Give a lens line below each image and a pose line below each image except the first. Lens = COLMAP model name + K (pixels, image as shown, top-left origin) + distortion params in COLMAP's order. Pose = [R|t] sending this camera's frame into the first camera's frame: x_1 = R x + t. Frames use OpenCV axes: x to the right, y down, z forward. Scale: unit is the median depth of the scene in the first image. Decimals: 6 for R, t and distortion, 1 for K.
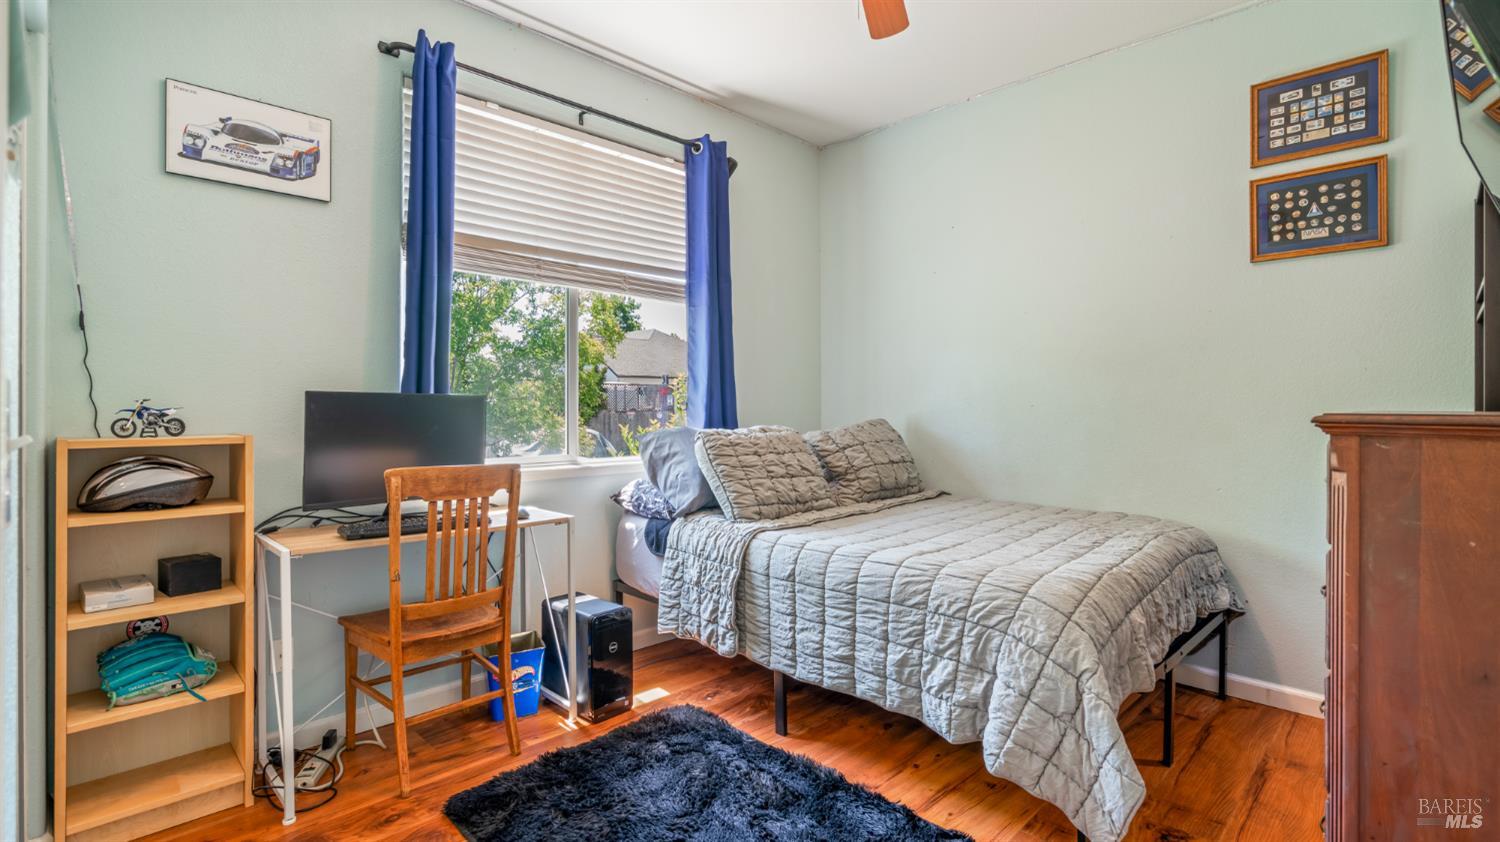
lens RADIAL K [[685.7, 0, 746.1], [0, 685.7, 407.9], [0, 0, 1]] dist [-0.010469, 0.004633]
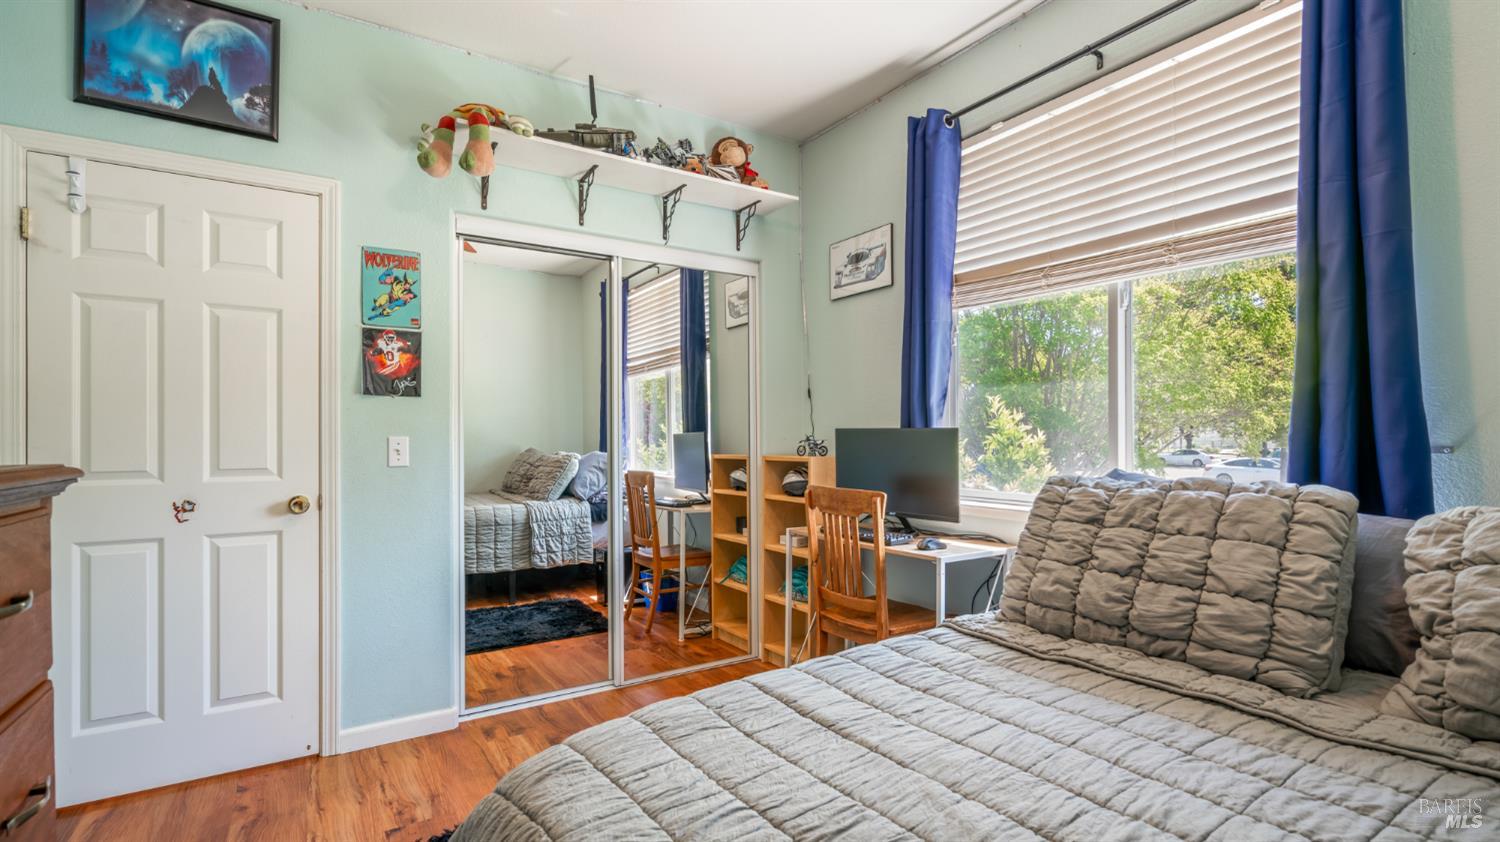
lens RADIAL K [[685.7, 0, 746.6], [0, 685.7, 437.0], [0, 0, 1]] dist [-0.010469, 0.004633]
pose [[-0.196560, 0.002213, -0.980489, 0.793188], [0.005181, 0.999986, 0.001218, -0.009030], [0.980478, -0.004840, -0.196569, 1.036190]]
